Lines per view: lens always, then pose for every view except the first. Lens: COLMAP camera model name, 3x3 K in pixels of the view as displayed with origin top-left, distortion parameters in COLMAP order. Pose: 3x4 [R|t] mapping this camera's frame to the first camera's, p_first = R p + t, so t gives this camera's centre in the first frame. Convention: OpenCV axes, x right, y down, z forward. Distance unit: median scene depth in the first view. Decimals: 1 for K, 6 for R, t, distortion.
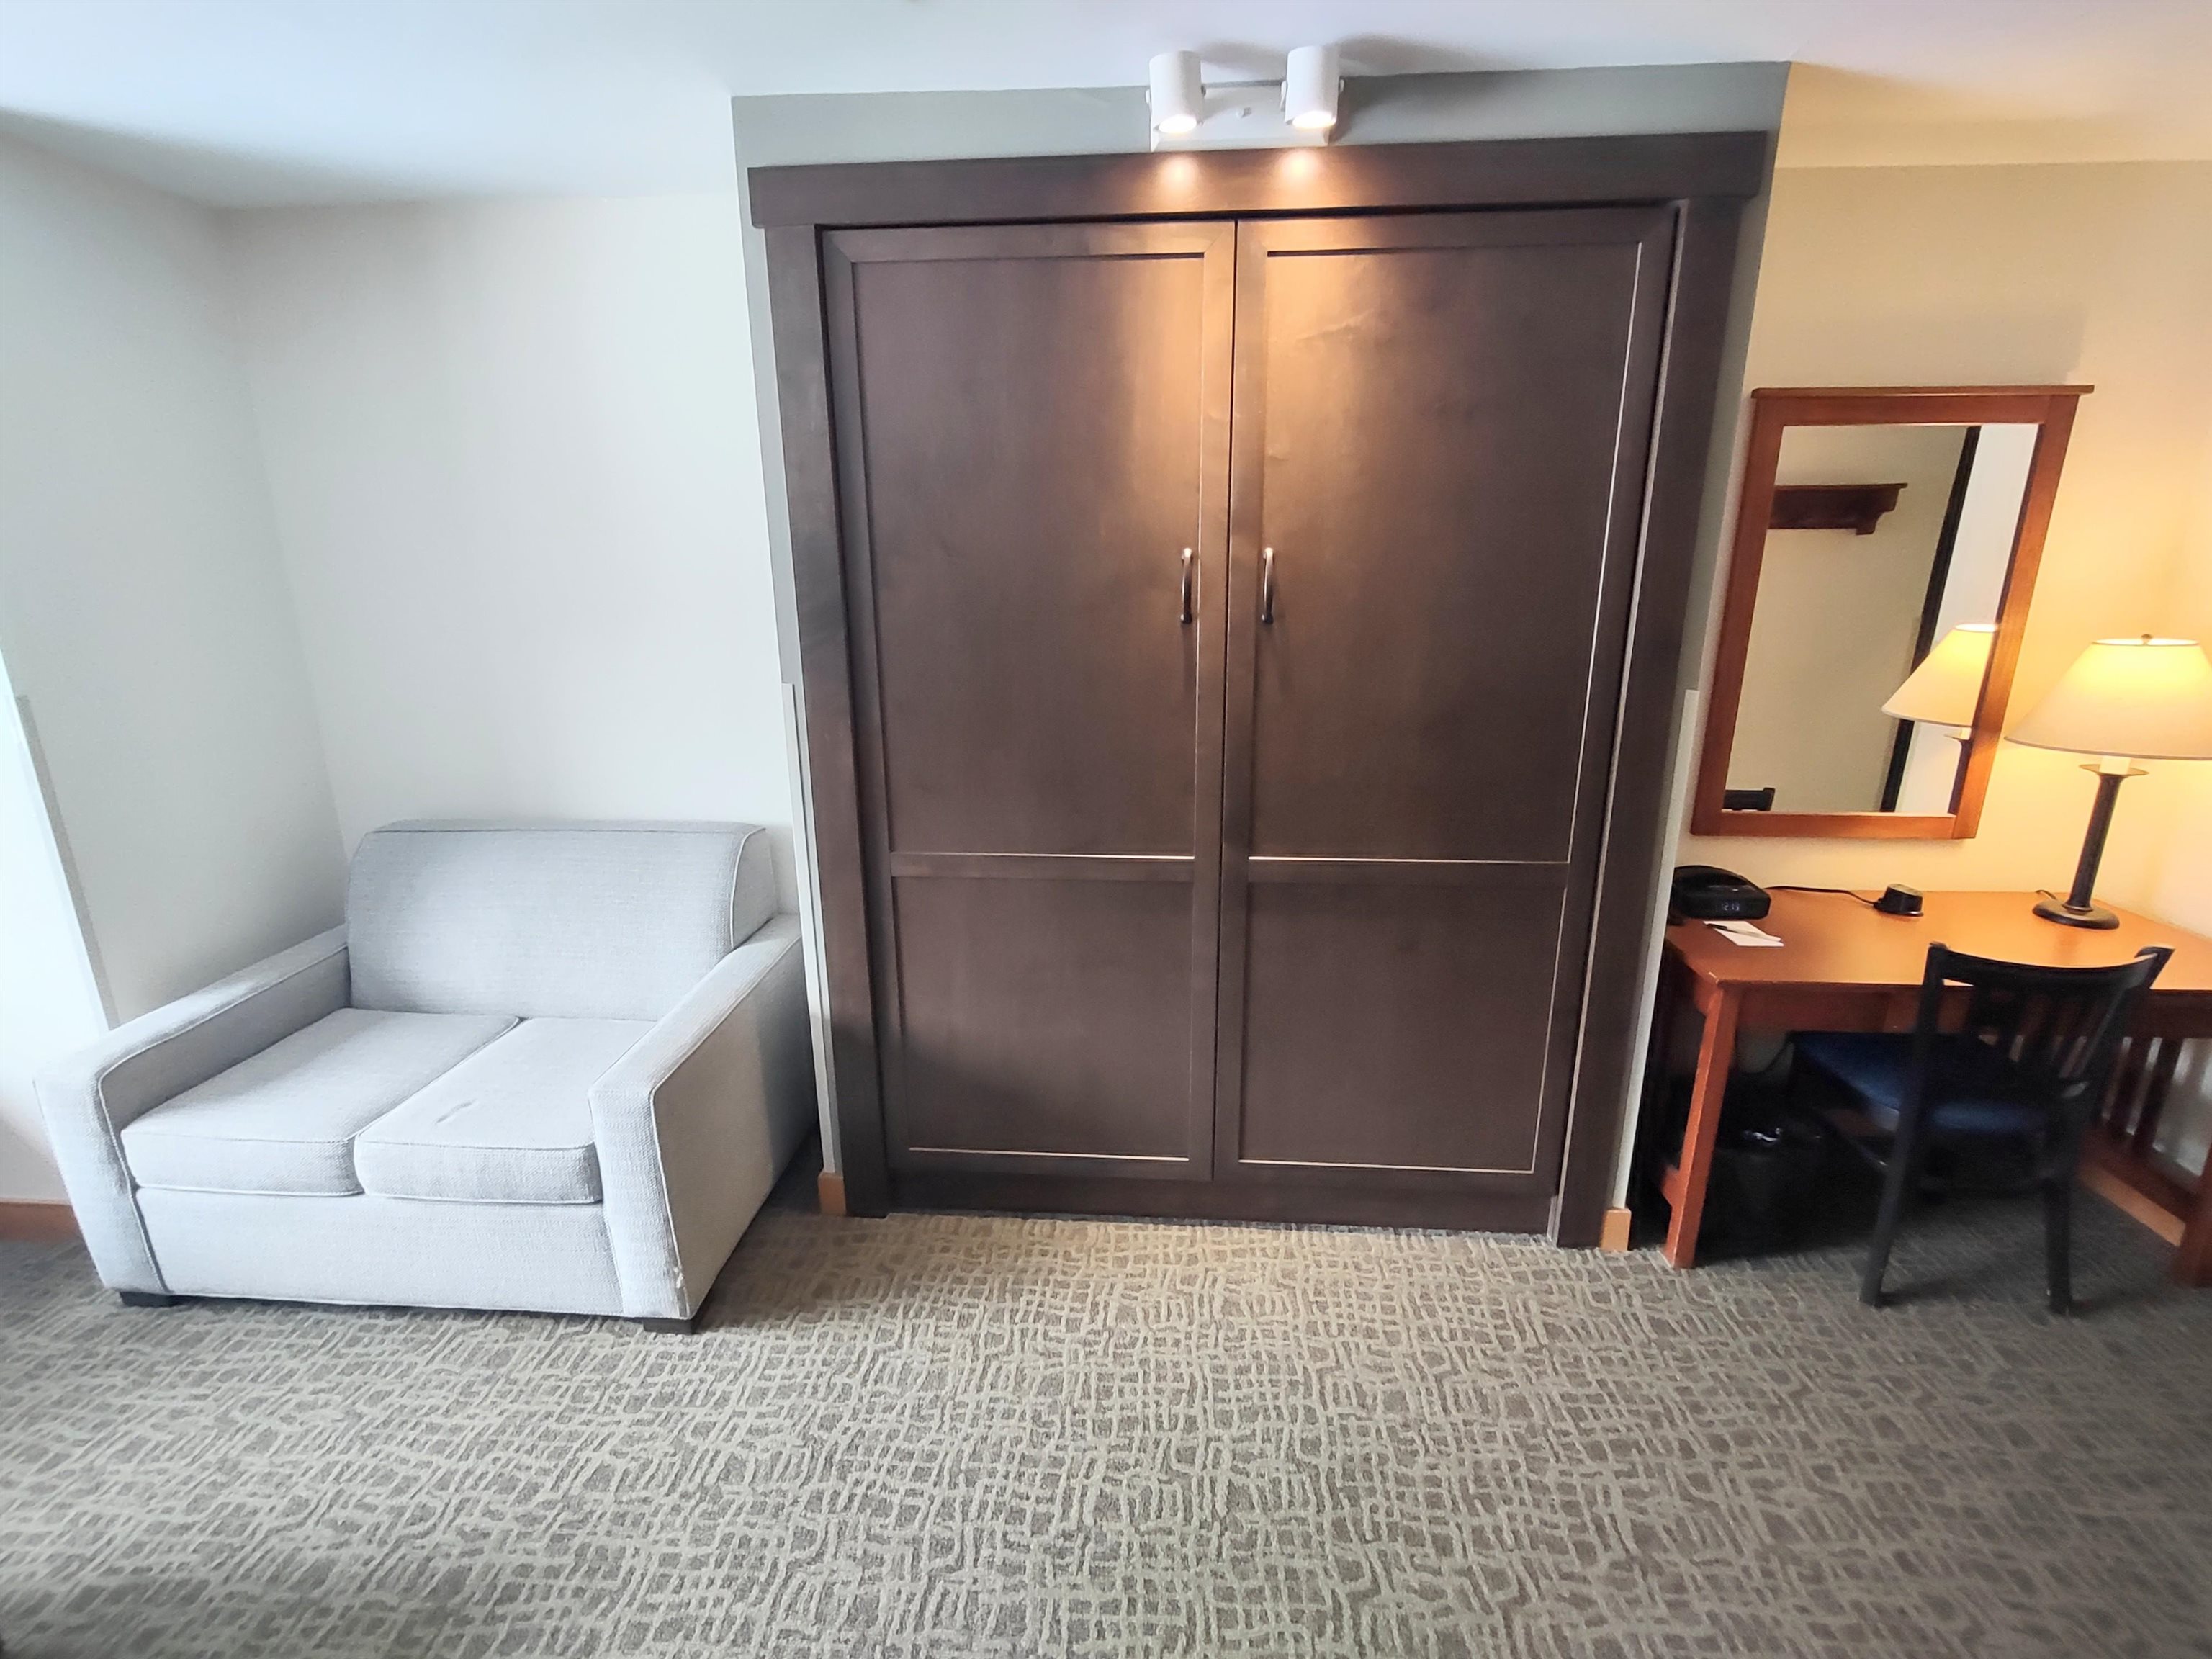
lens RADIAL K [[994.3, 0, 1118.5], [0, 994.3, 826.6], [0, 0, 1]] dist [-0.001252, 0.000085]
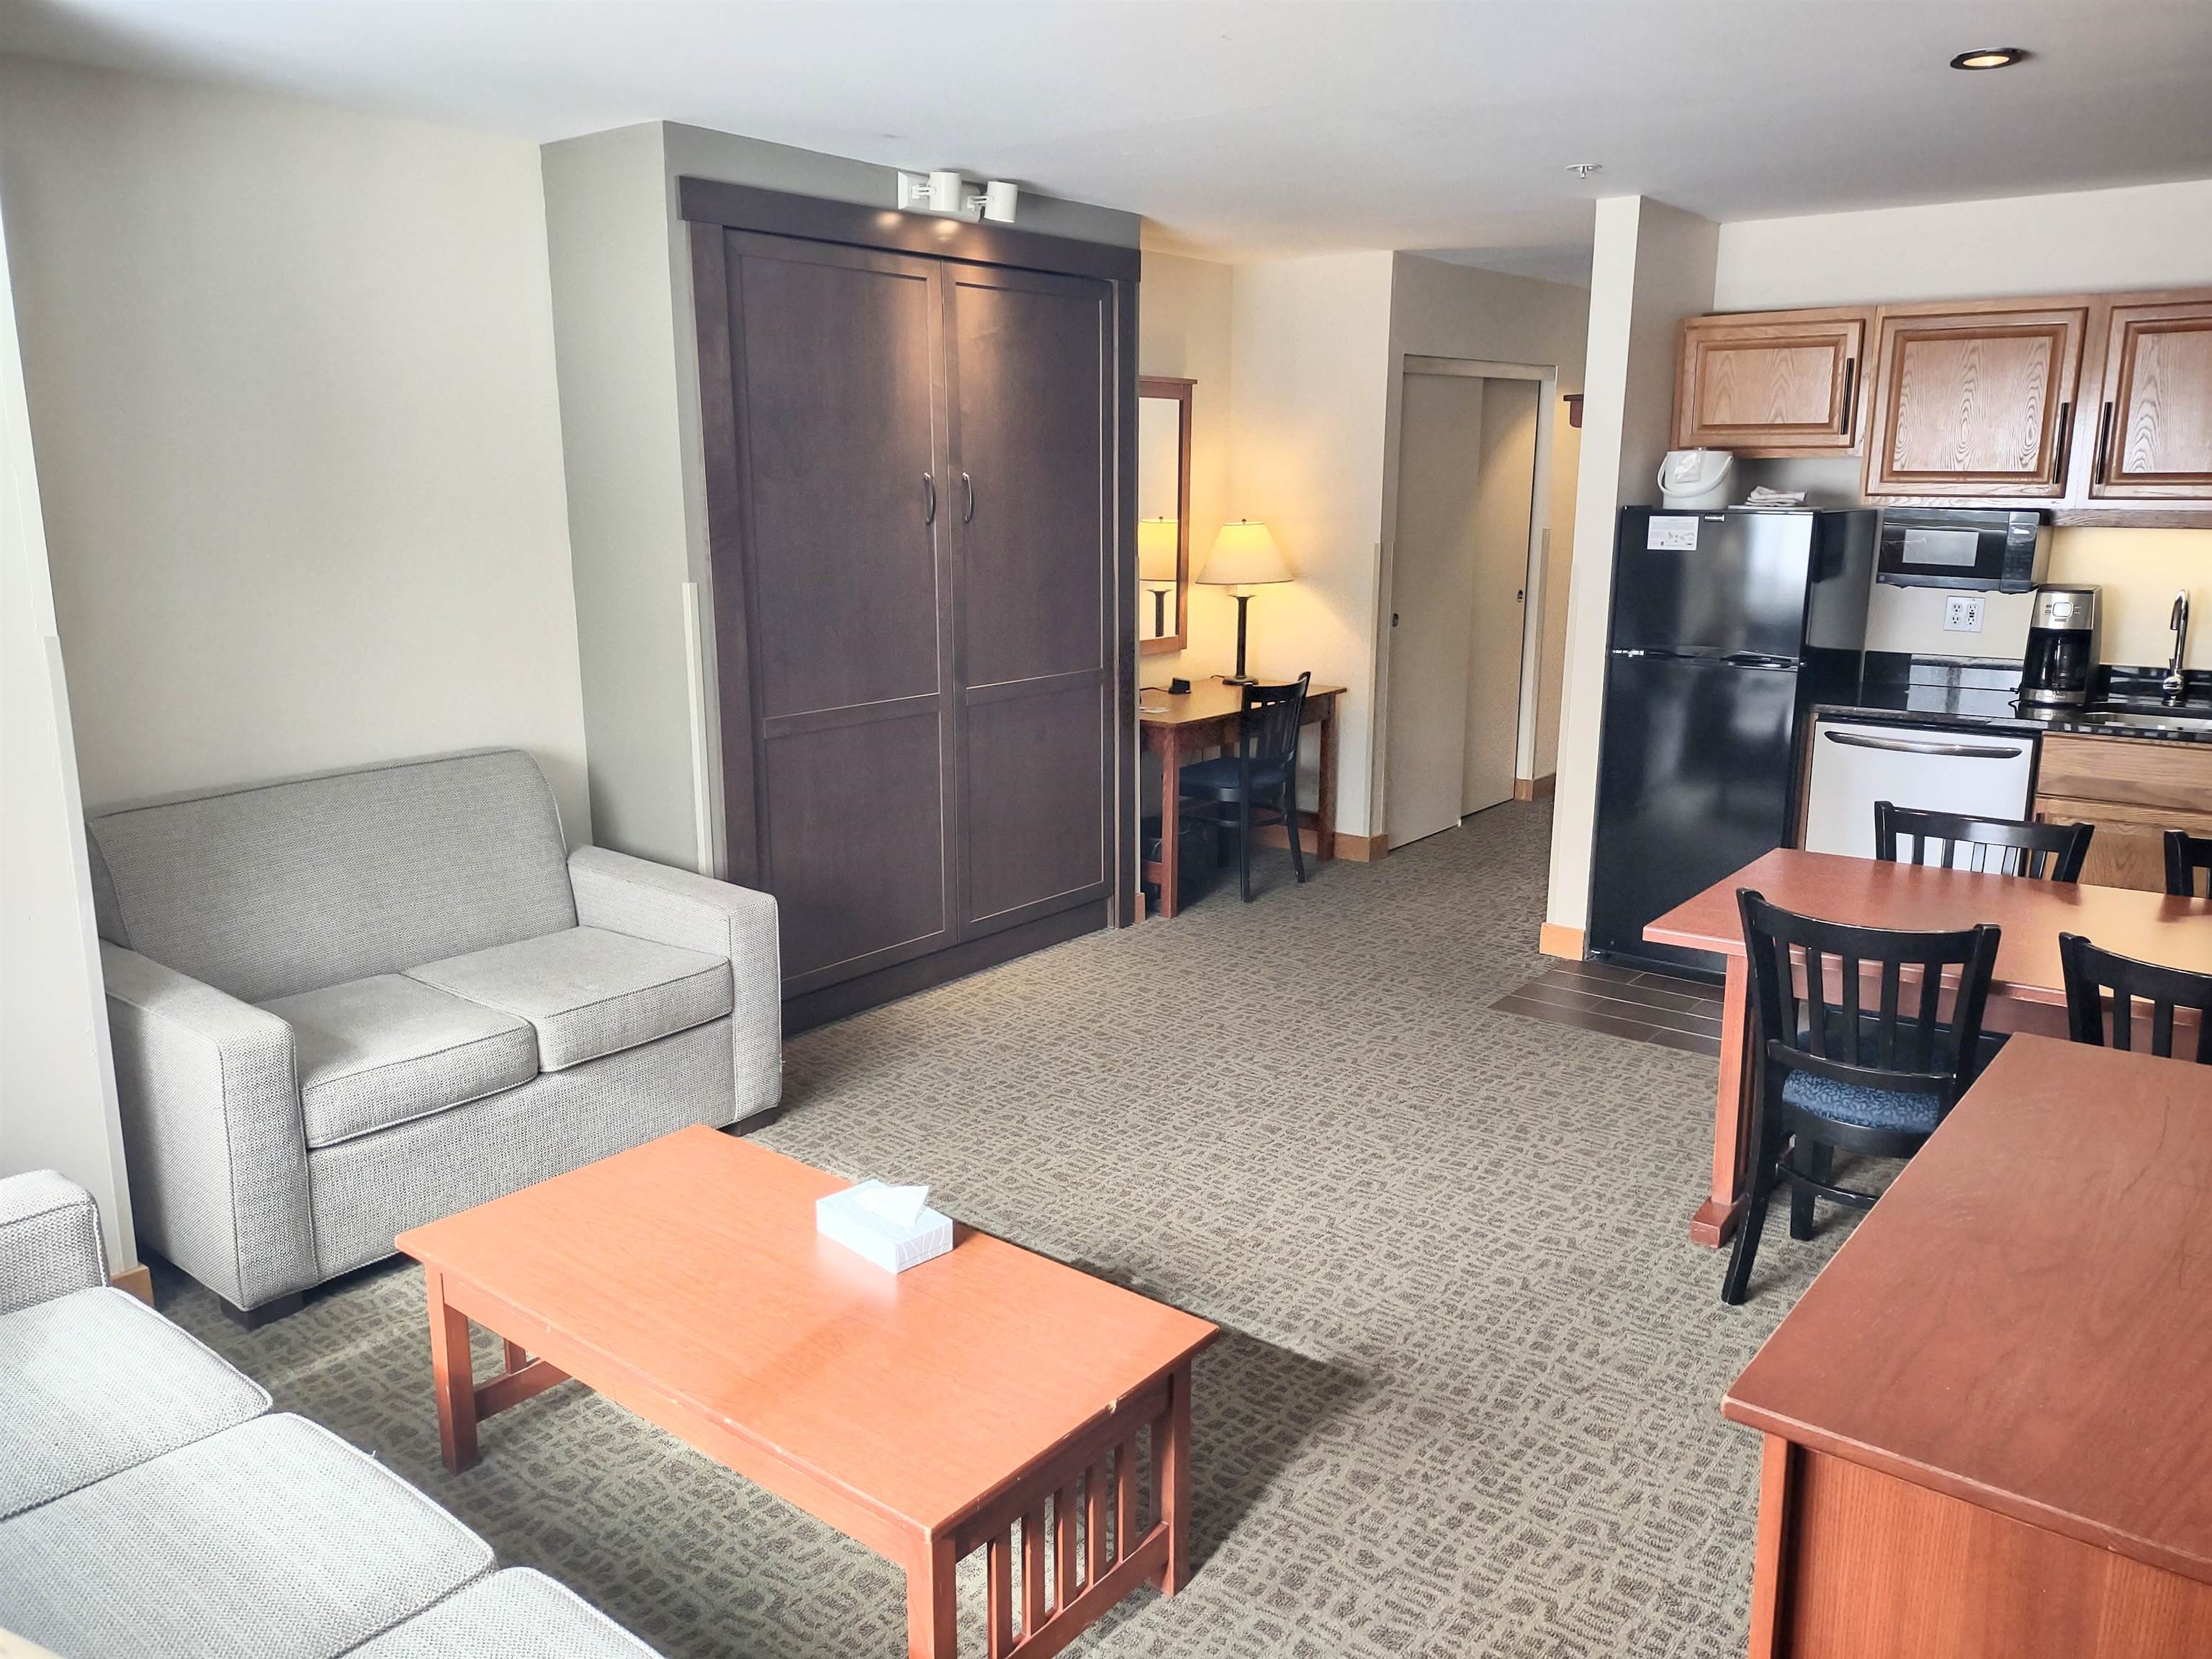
lens RADIAL K [[1645.4, 0, 1093.1], [0, 1645.4, 829.2], [0, 0, 1]] dist [0.055744, -0.053502]
pose [[0.570833, -0.172521, 0.802737, -1.774252], [0.206081, 0.976484, 0.063316, 0.122438], [-0.794783, 0.129286, 0.592963, -0.537457]]
